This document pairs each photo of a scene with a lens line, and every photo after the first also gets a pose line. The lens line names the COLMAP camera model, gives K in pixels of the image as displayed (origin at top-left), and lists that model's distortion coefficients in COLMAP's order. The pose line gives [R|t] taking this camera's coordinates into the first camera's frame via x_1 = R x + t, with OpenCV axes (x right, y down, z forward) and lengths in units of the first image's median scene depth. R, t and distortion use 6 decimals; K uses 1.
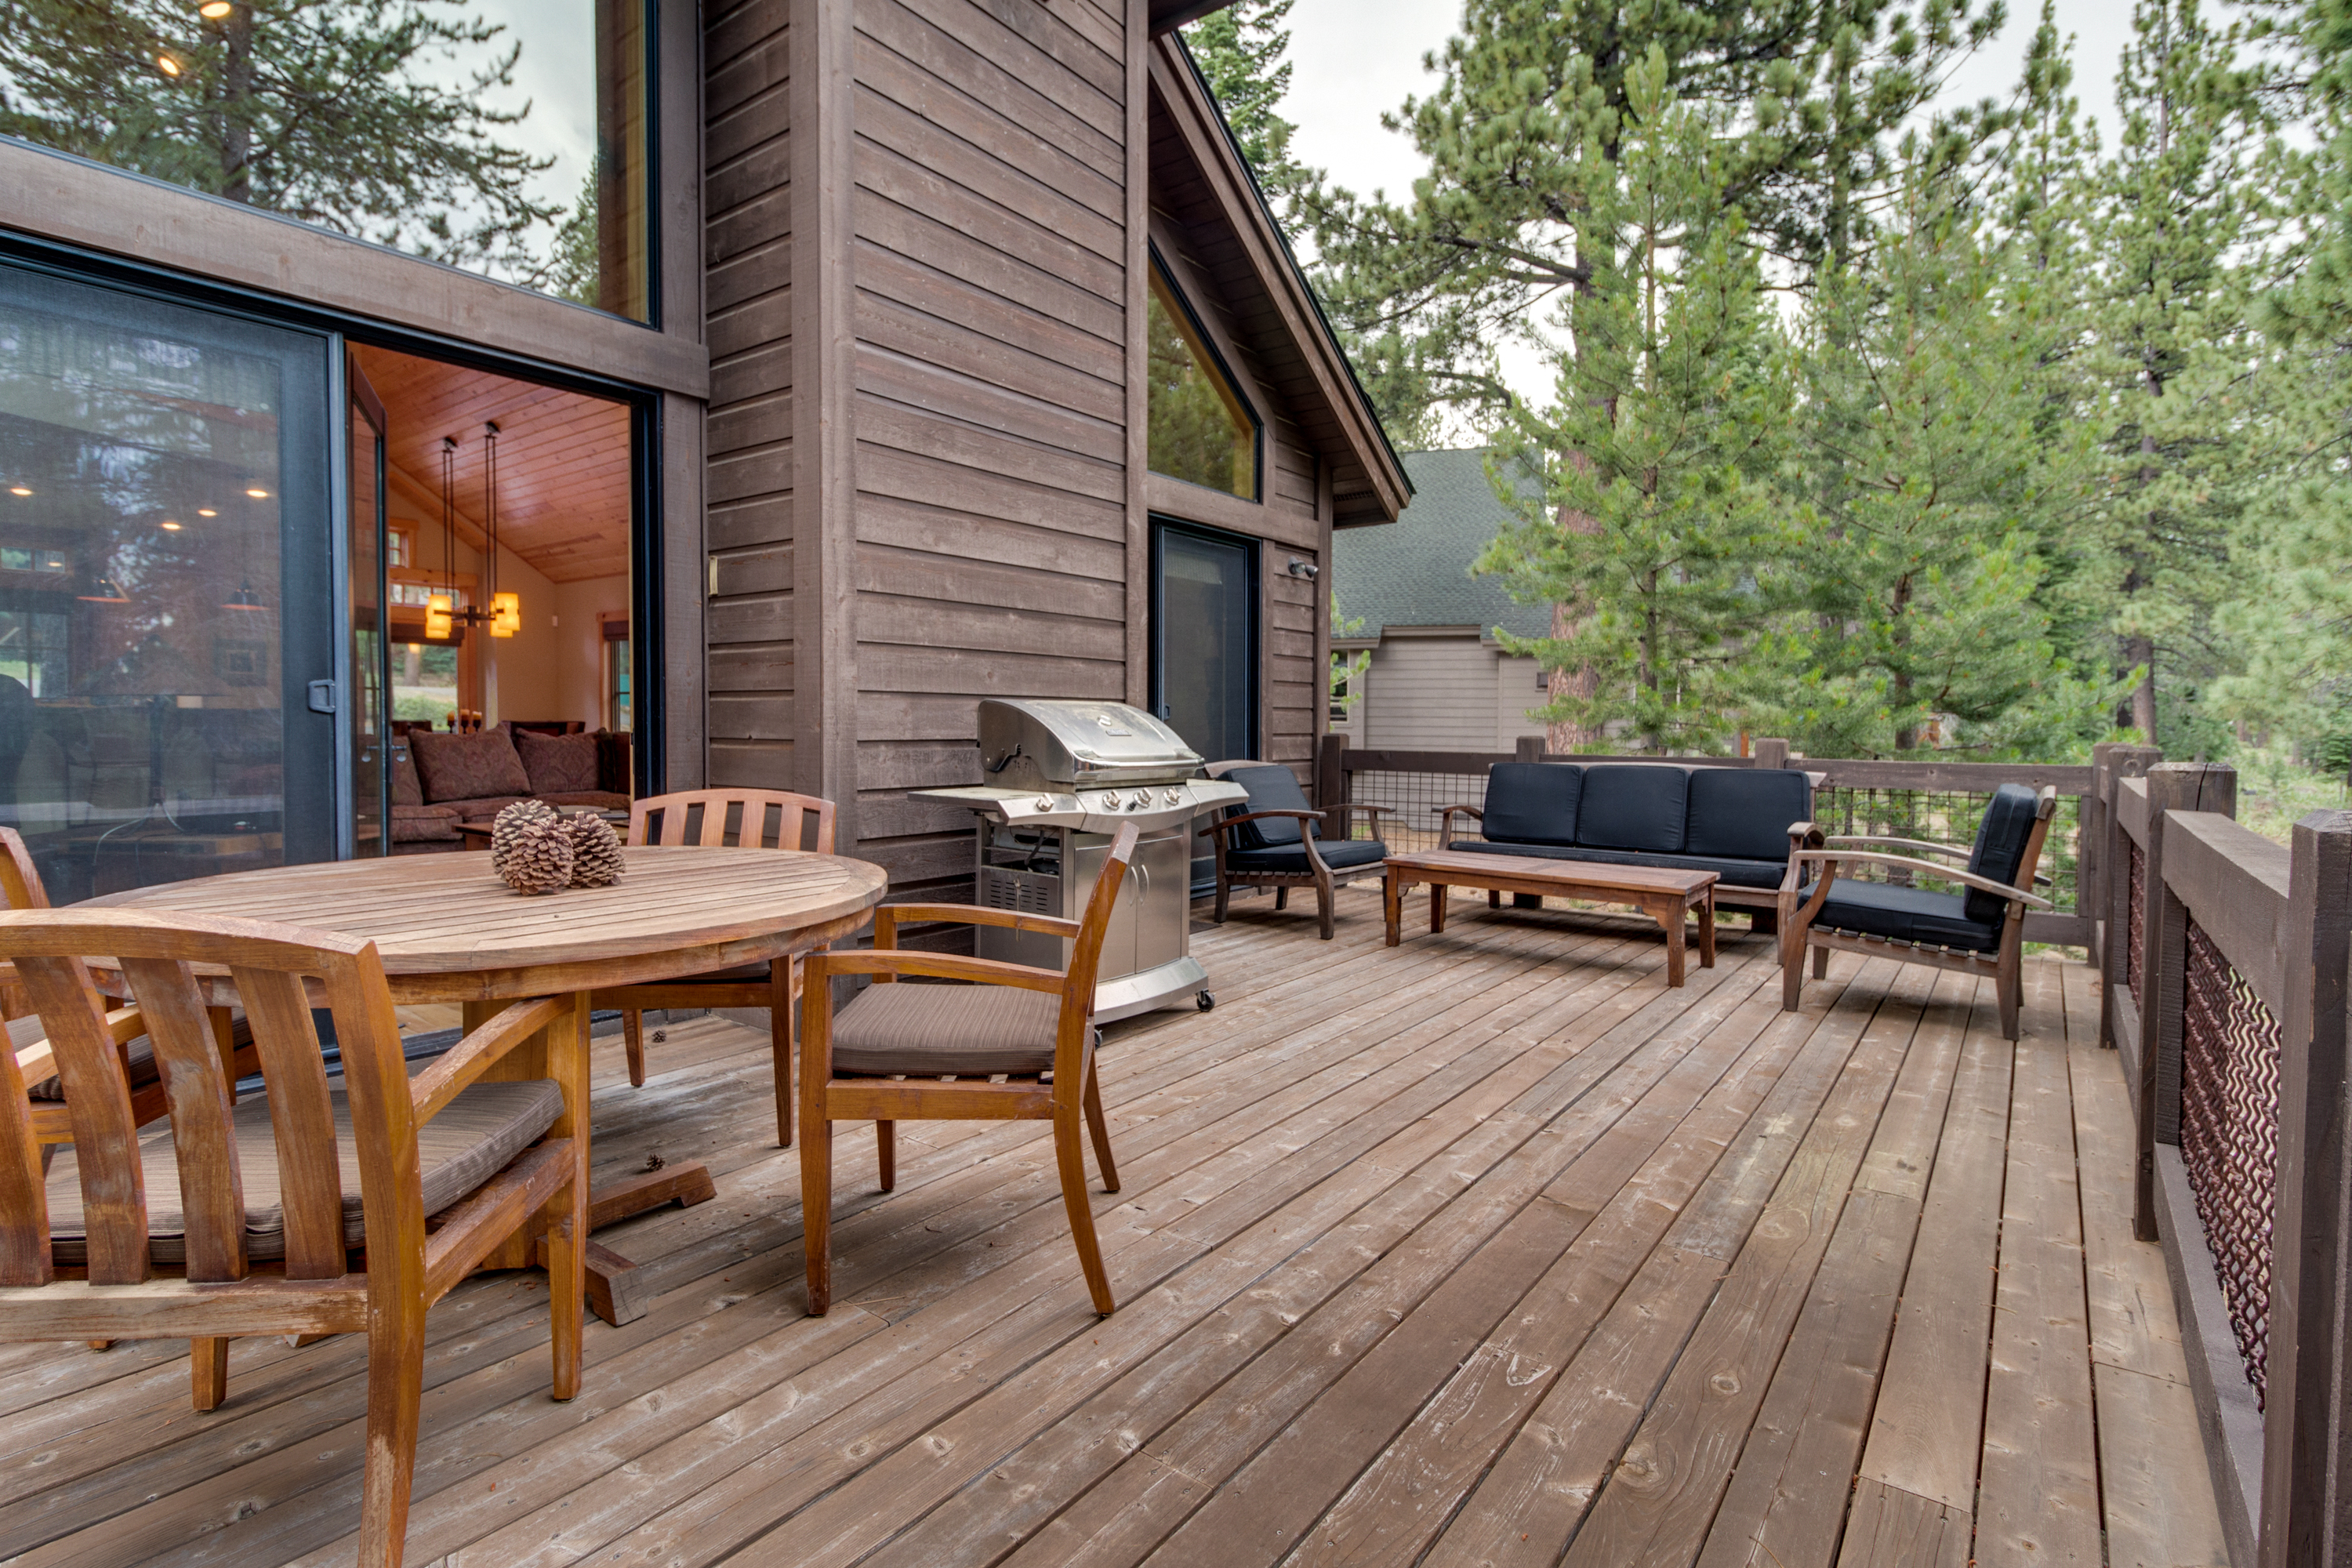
lens RADIAL K [[1163.9, 0, 1172.9], [0, 1163.9, 734.4], [0, 0, 1]] dist [-0.001565, -0.001025]
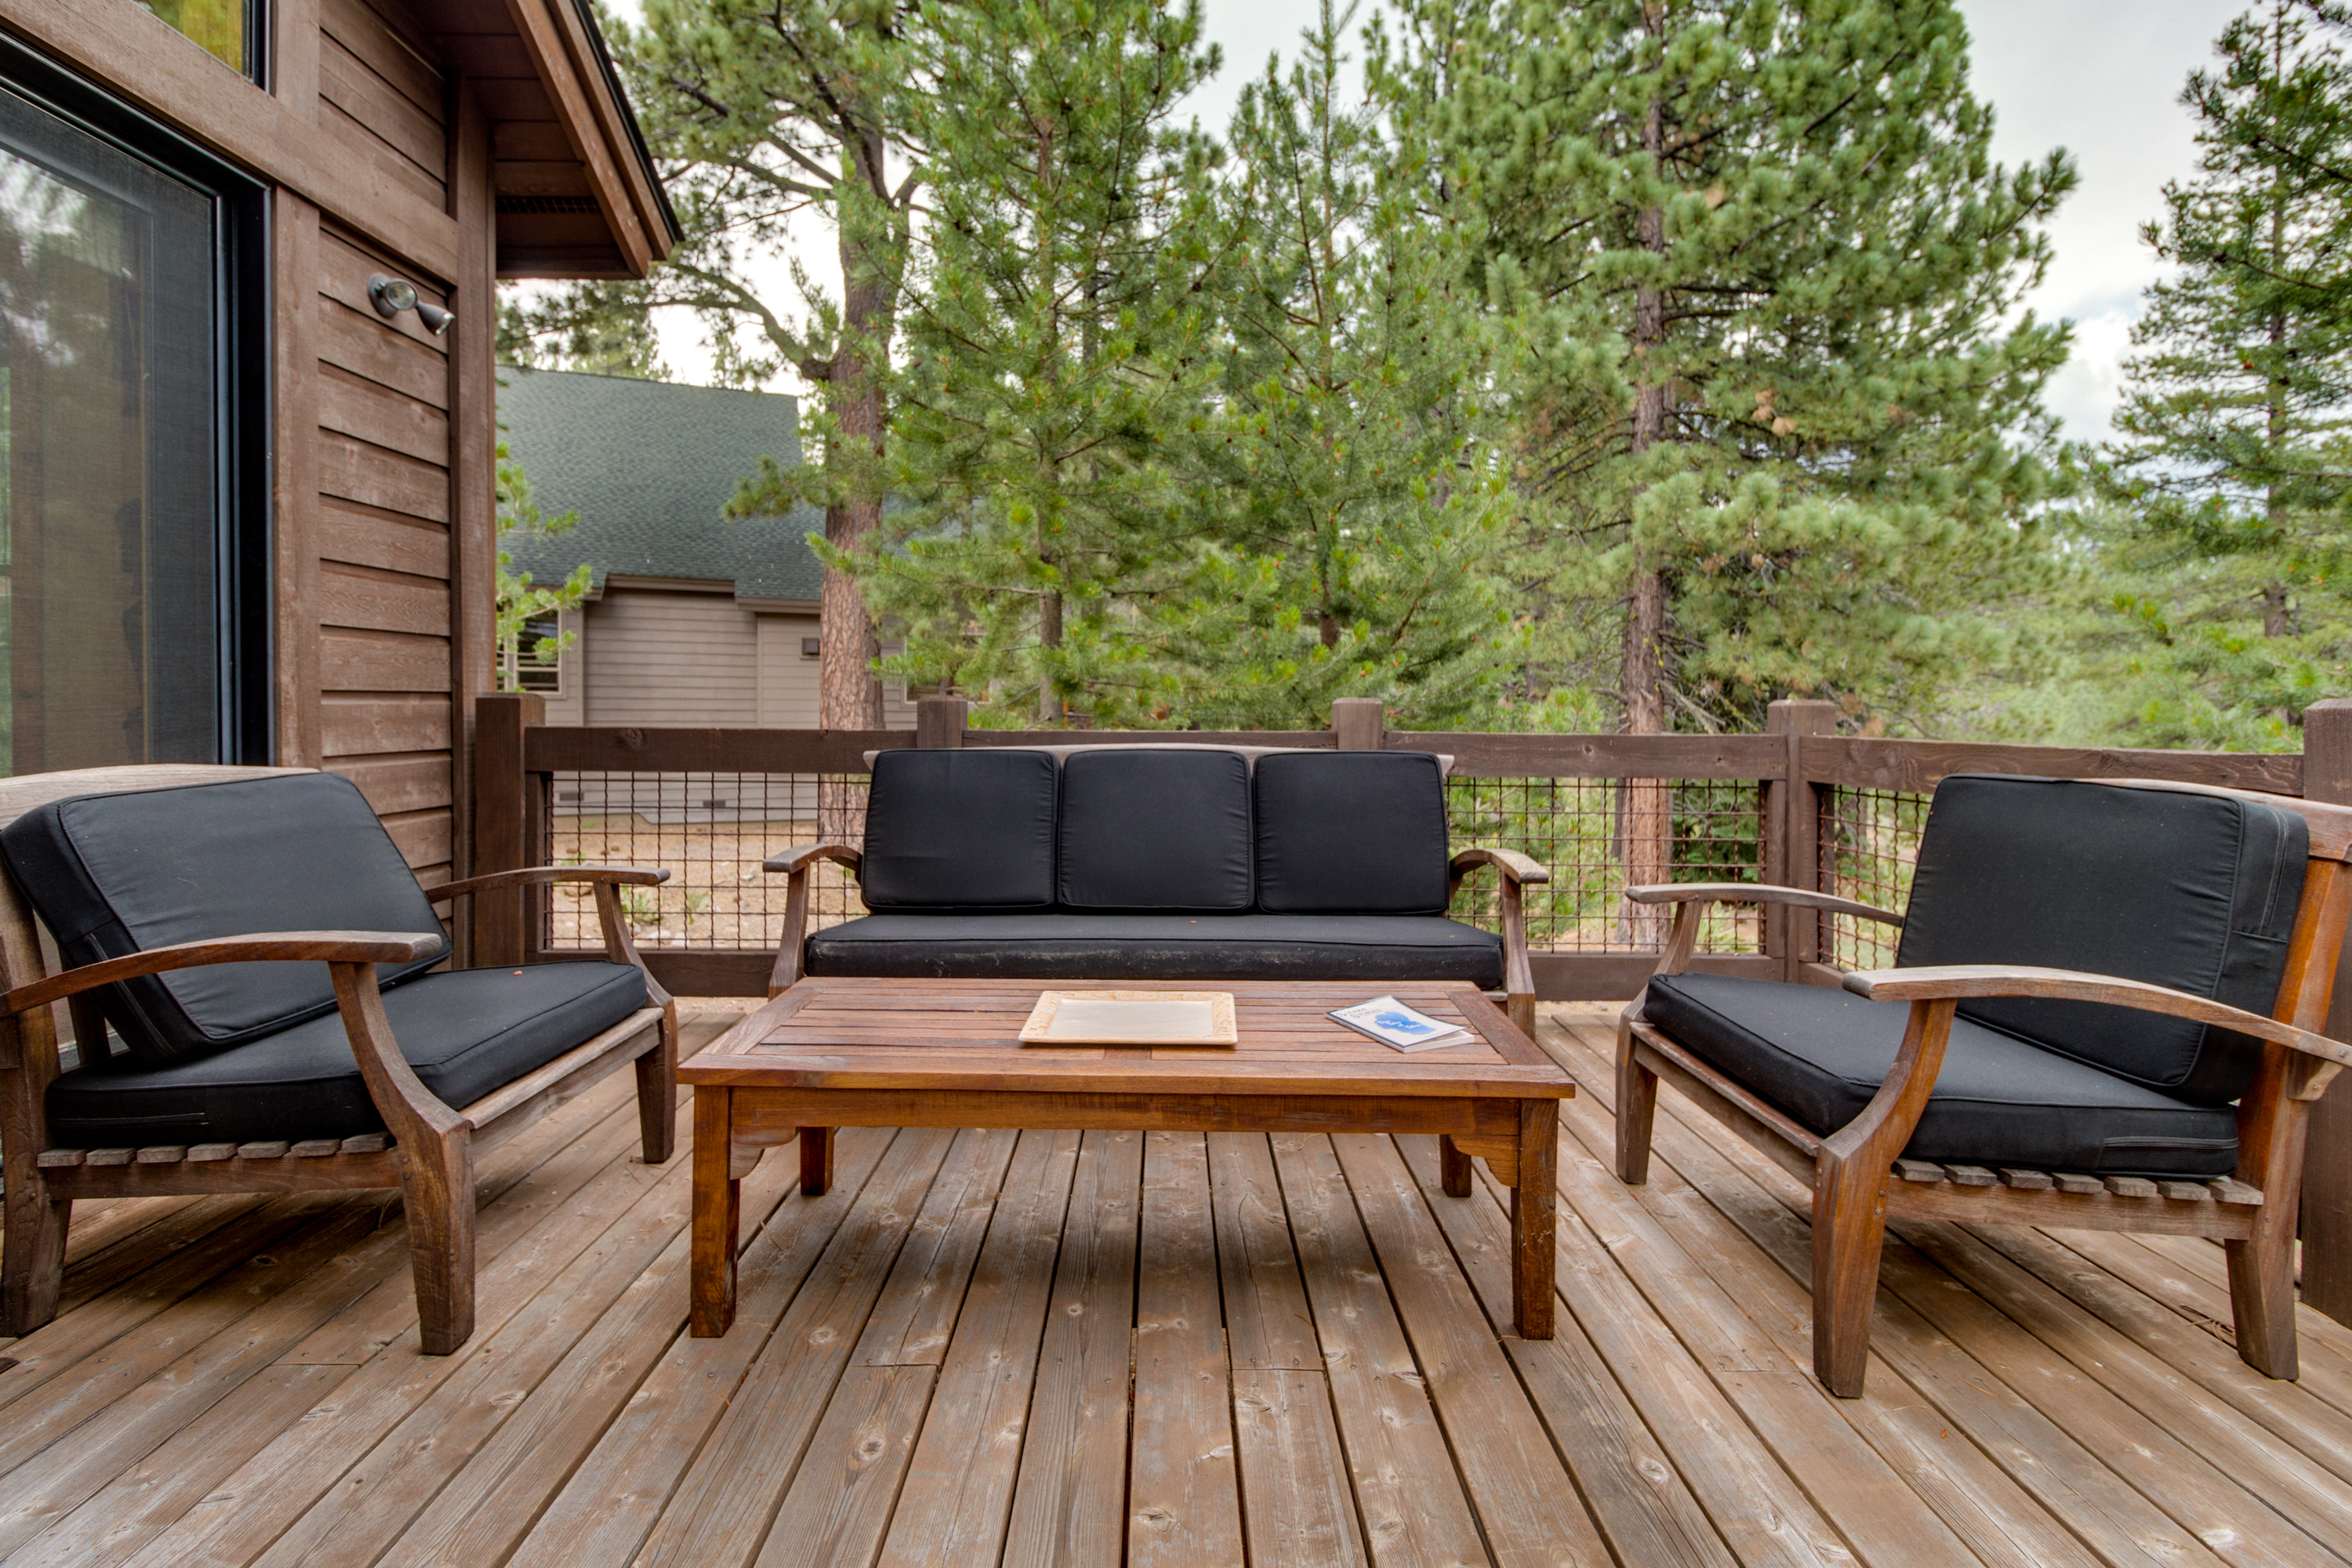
lens RADIAL K [[1087.8, 0, 1181.4], [0, 1087.8, 724.5], [0, 0, 1]] dist [0.022525, -0.000249]
pose [[0.787963, -0.012051, 0.615604, 0.082153], [0.003568, 0.999881, 0.015006, 0.006198], [-0.615712, -0.009627, 0.787913, 0.496783]]
